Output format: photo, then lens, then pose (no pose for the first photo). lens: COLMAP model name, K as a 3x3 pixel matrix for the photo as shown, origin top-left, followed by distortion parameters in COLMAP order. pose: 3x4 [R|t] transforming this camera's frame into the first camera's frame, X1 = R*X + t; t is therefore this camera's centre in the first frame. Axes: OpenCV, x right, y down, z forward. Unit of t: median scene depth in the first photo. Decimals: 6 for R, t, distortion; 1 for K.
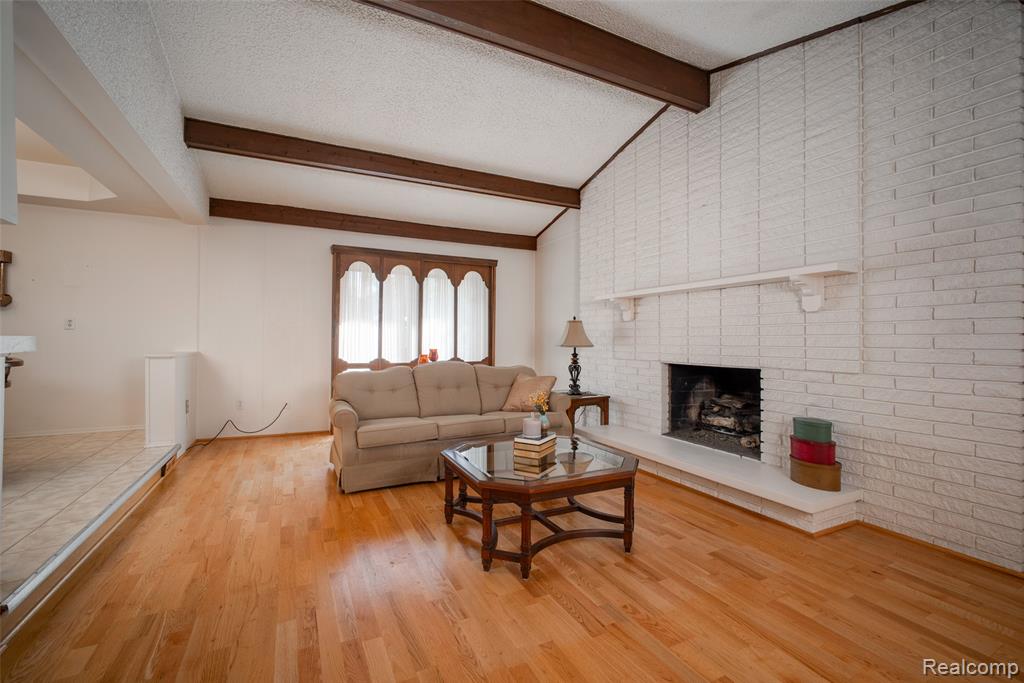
lens RADIAL K [[435.1, 0, 509.2], [0, 435.1, 328.6], [0, 0, 1]] dist [-0.017457, 0.006420]
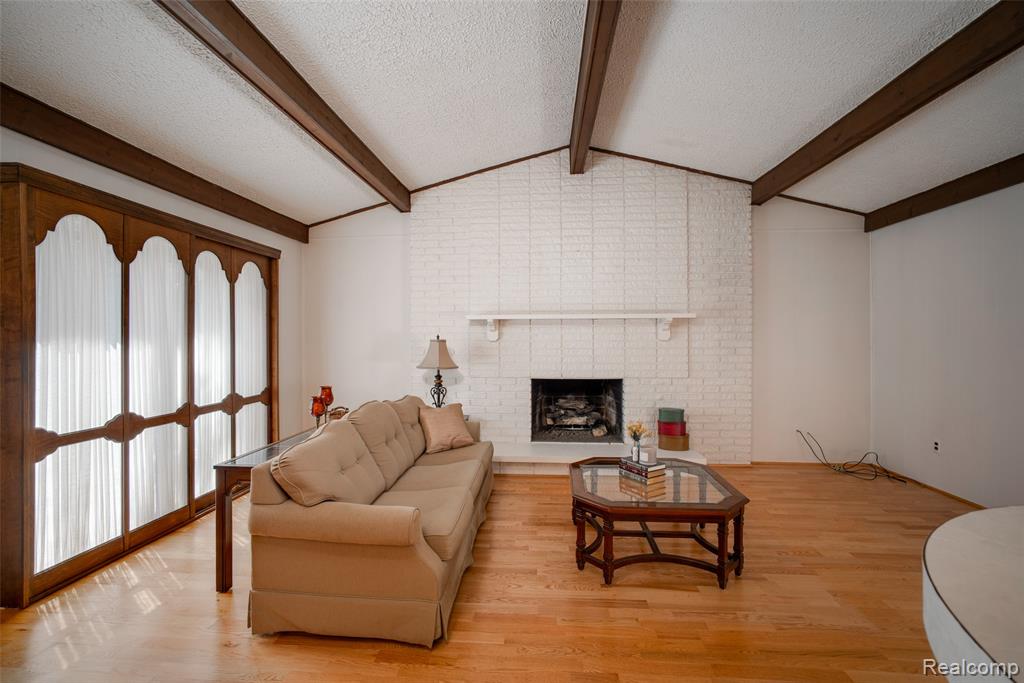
lens RADIAL K [[435.1, 0, 519.4], [0, 435.1, 338.9], [0, 0, 1]] dist [-0.017457, 0.006420]
pose [[0.514781, -0.008925, 0.857275, -0.554076], [-0.014819, 0.999704, 0.019307, -0.040704], [-0.857193, -0.022643, 0.514496, 0.380791]]
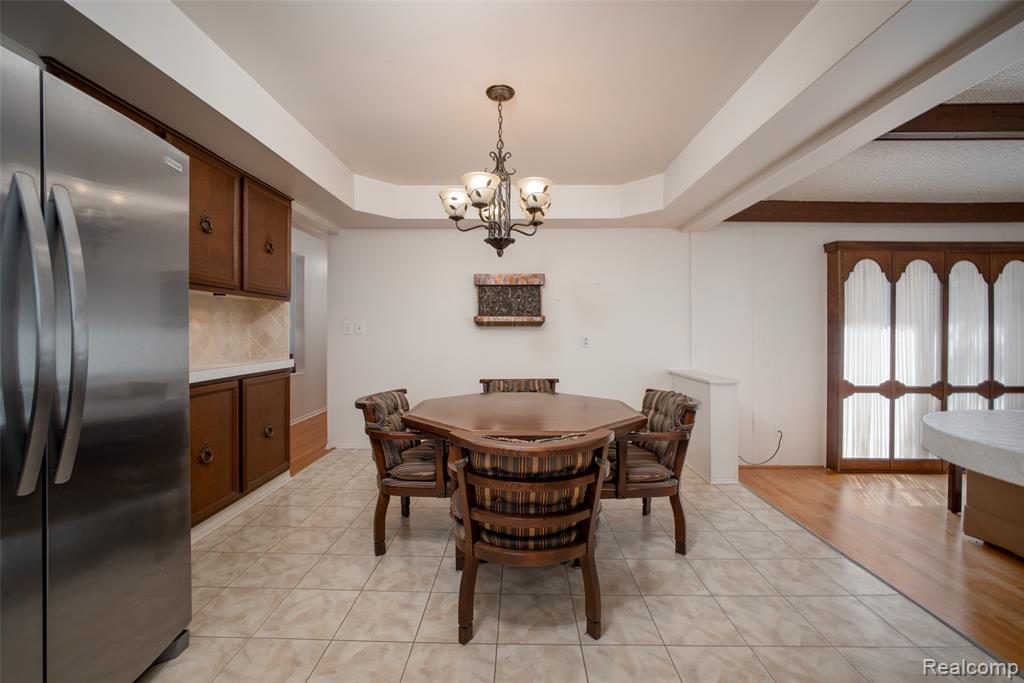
lens RADIAL K [[435.1, 0, 512.5], [0, 435.1, 334.5], [0, 0, 1]] dist [-0.017457, 0.006420]
pose [[0.888984, -0.002630, -0.457930, -0.622069], [0.014180, 0.999662, 0.021786, -0.047204], [0.457718, -0.025861, 0.888721, -0.017549]]
